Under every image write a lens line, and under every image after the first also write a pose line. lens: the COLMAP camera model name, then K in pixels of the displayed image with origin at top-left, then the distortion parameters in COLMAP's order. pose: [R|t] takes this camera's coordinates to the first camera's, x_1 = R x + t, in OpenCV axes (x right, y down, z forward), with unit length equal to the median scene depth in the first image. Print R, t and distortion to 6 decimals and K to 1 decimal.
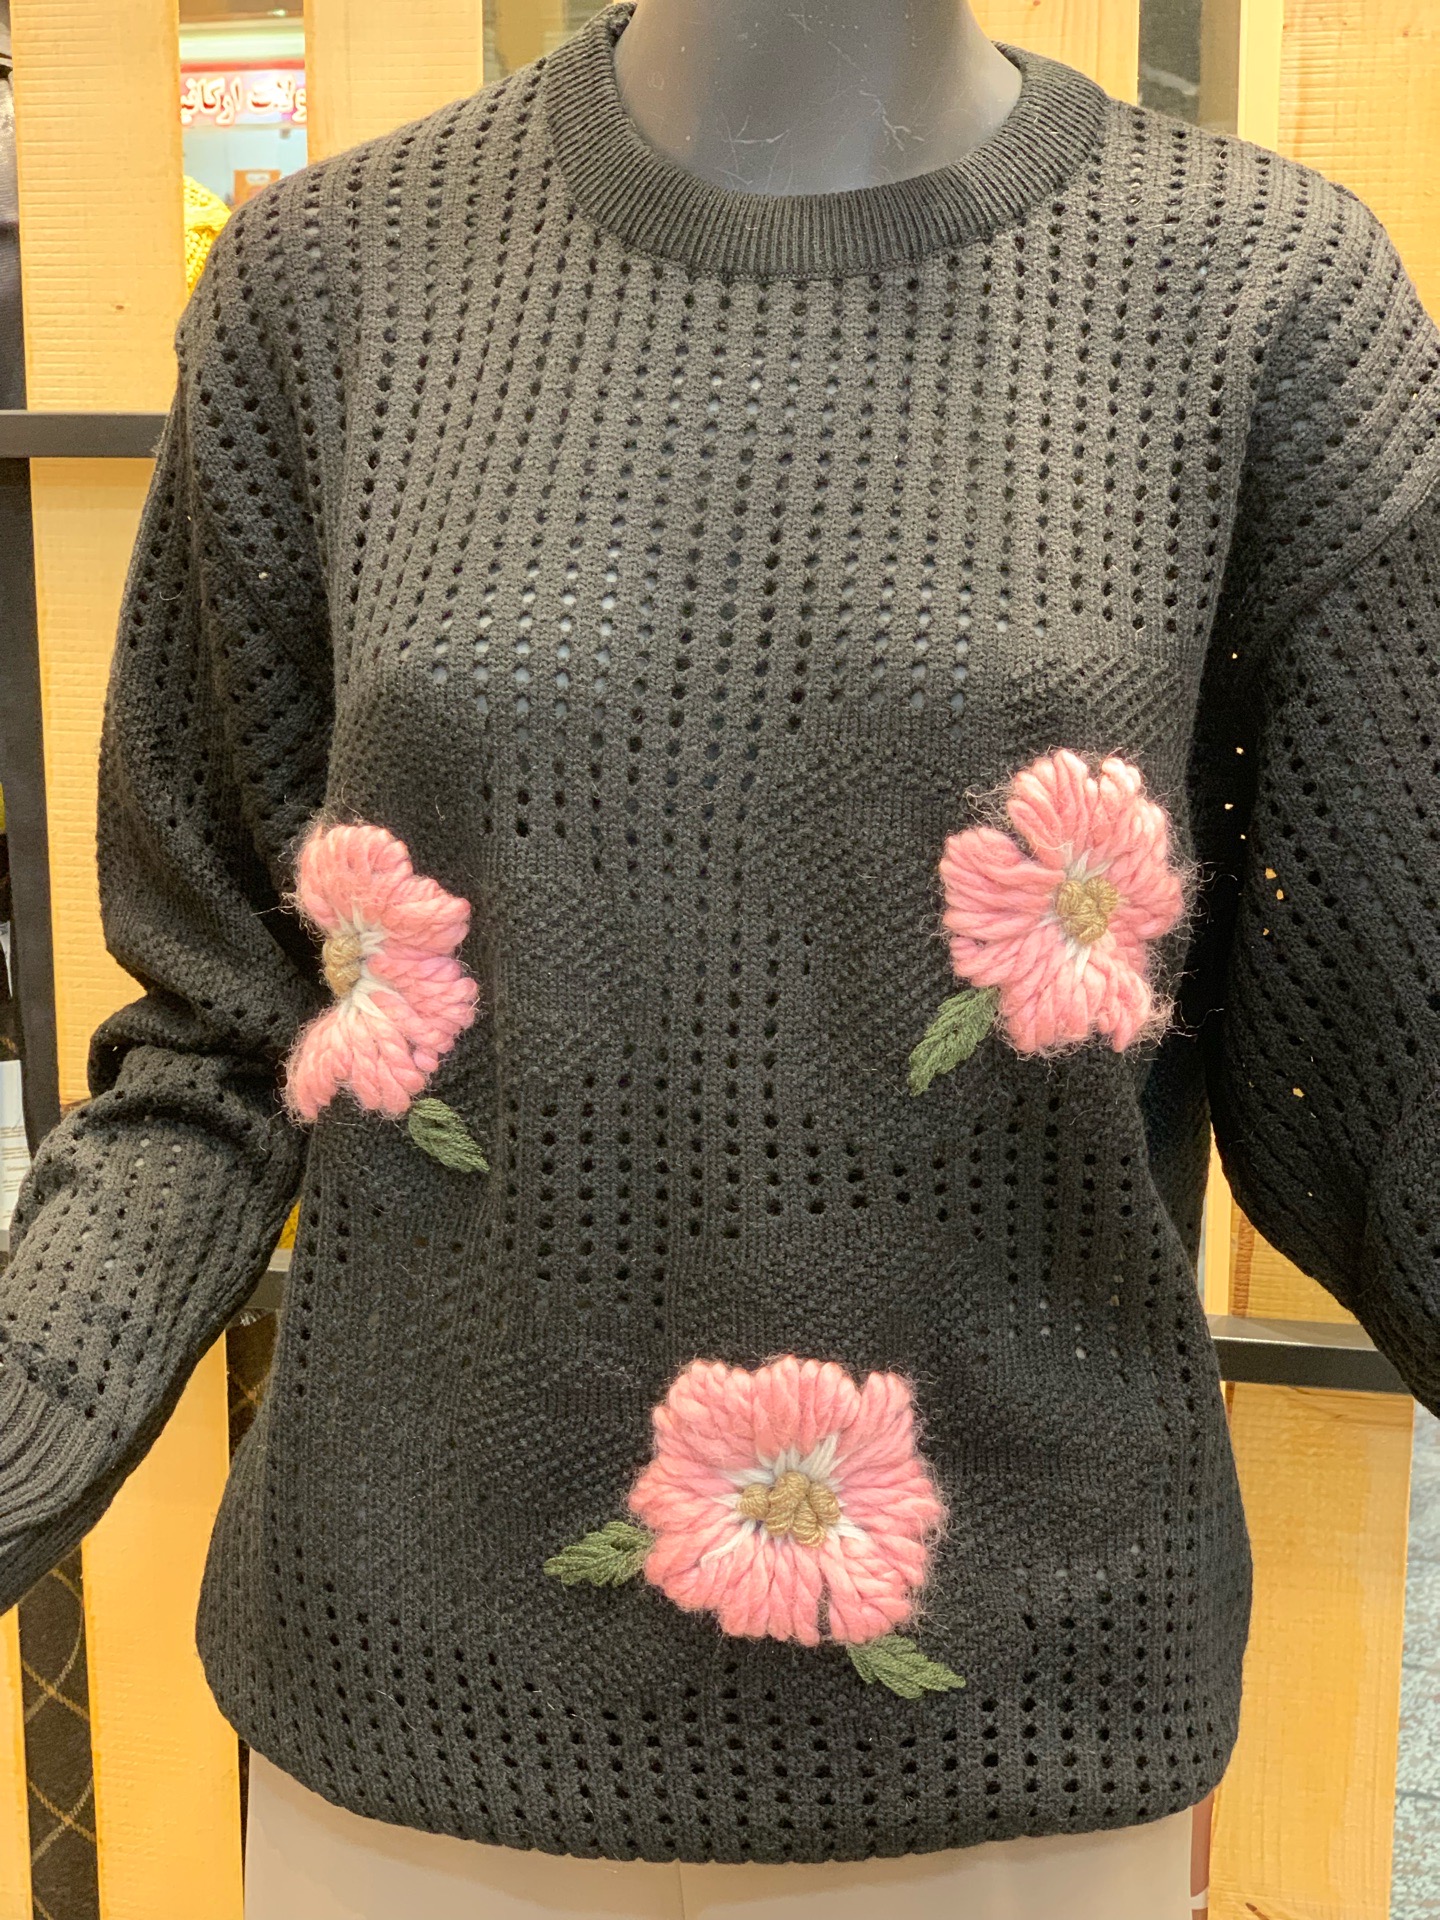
lens RADIAL K [[2706.0, 0, 703.8], [0, 2706.0, 978.9], [0, 0, 1]] dist [0.052439, 0.000000]
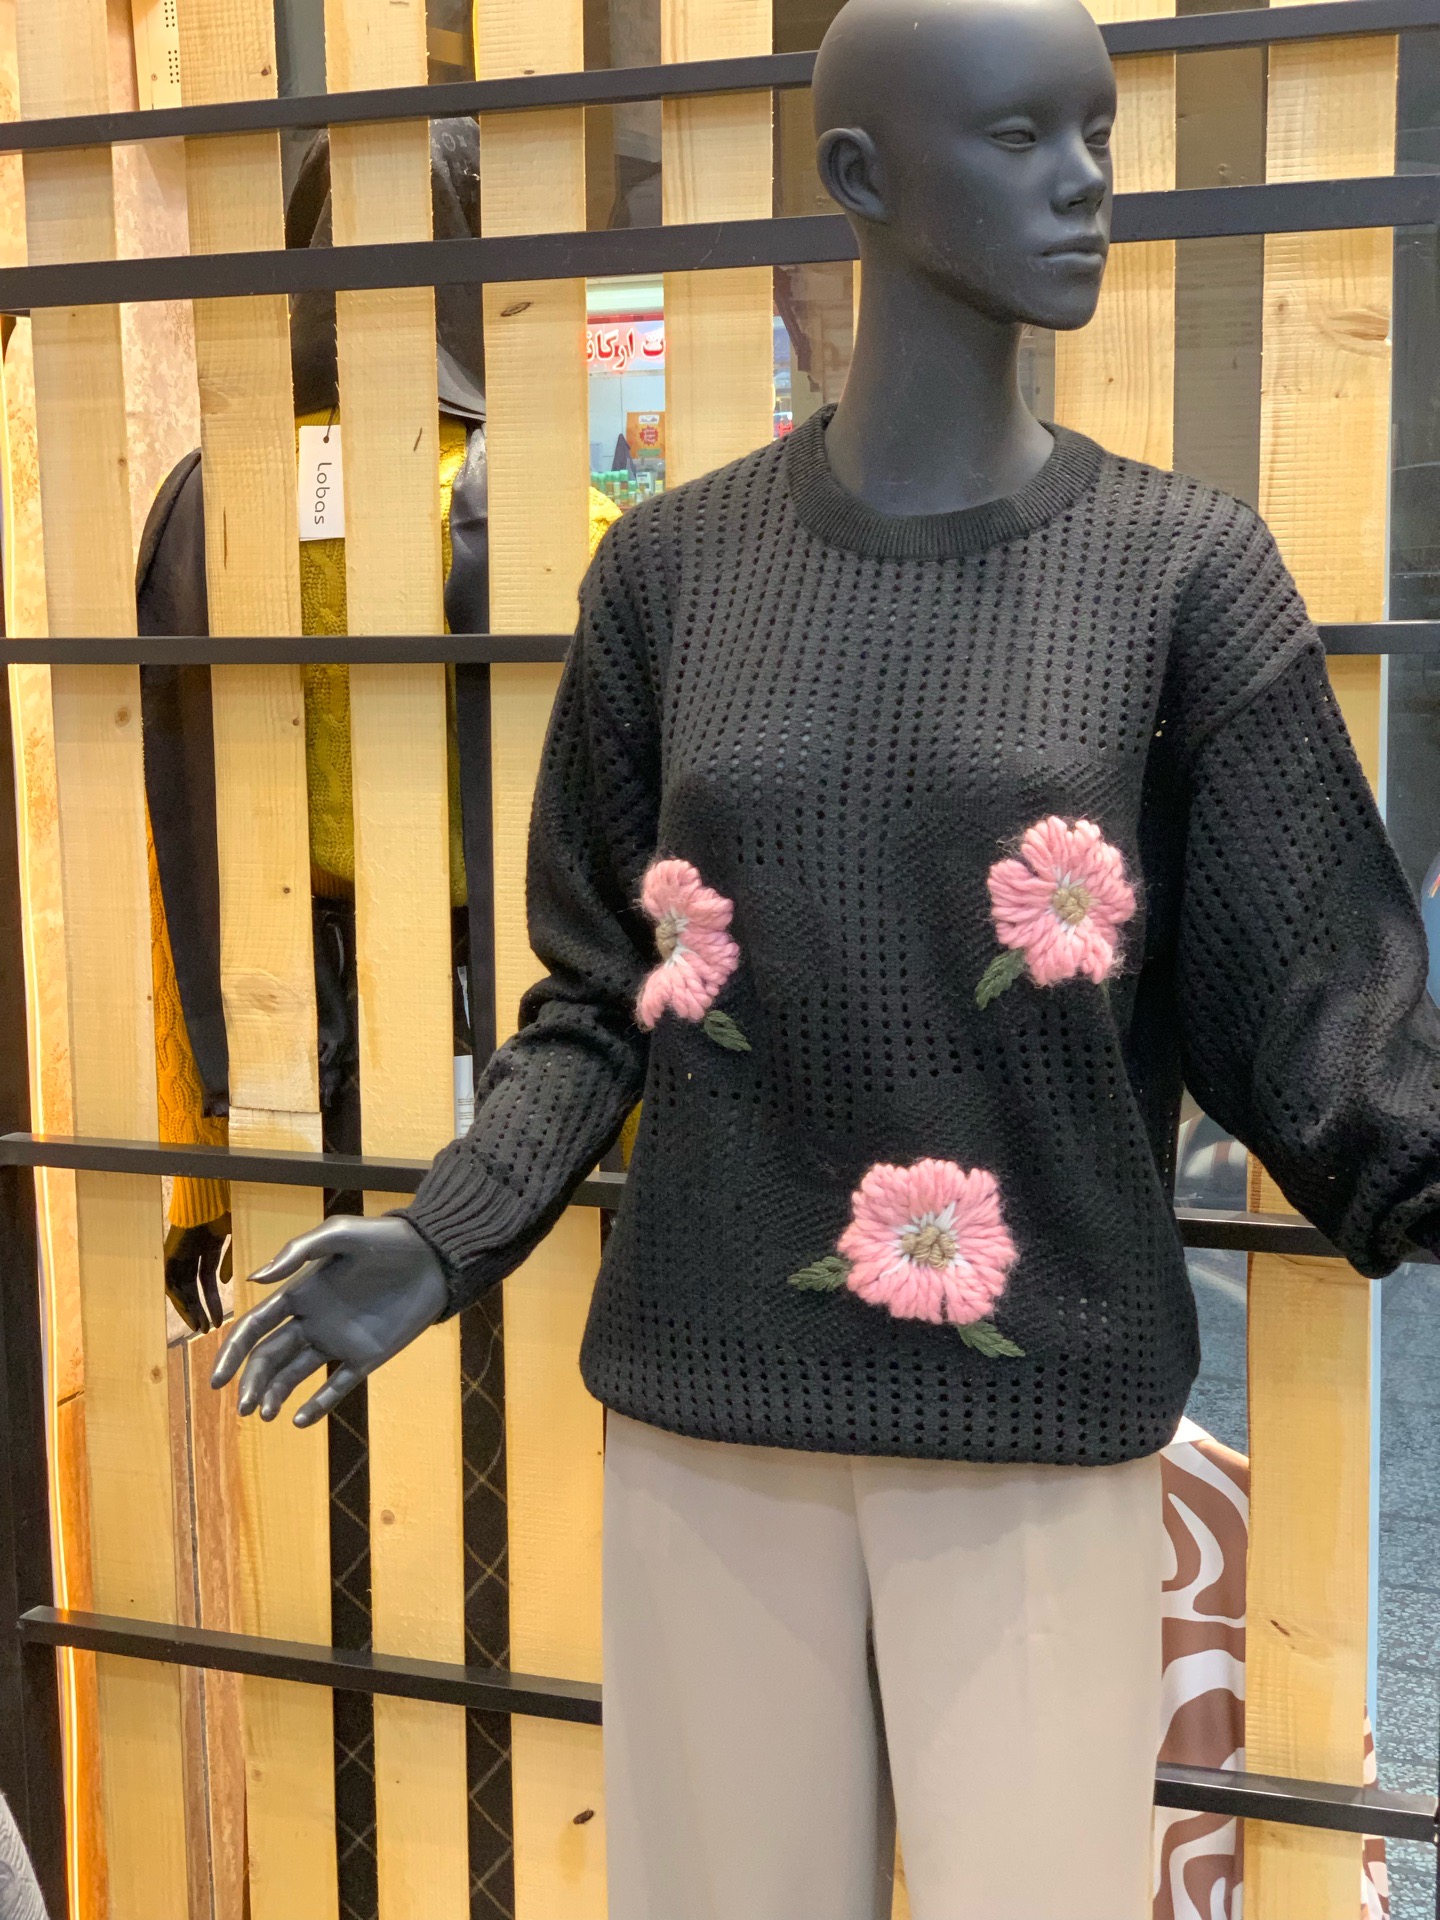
lens RADIAL K [[2856.2, 0, 686.9], [0, 2856.2, 940.6], [0, 0, 1]] dist [0.022883, 0.000000]
pose [[0.988694, 0.001330, -0.149942, 0.166413], [-0.013798, 0.996525, -0.082144, 0.150456], [0.149312, 0.083285, 0.985276, -0.862611]]
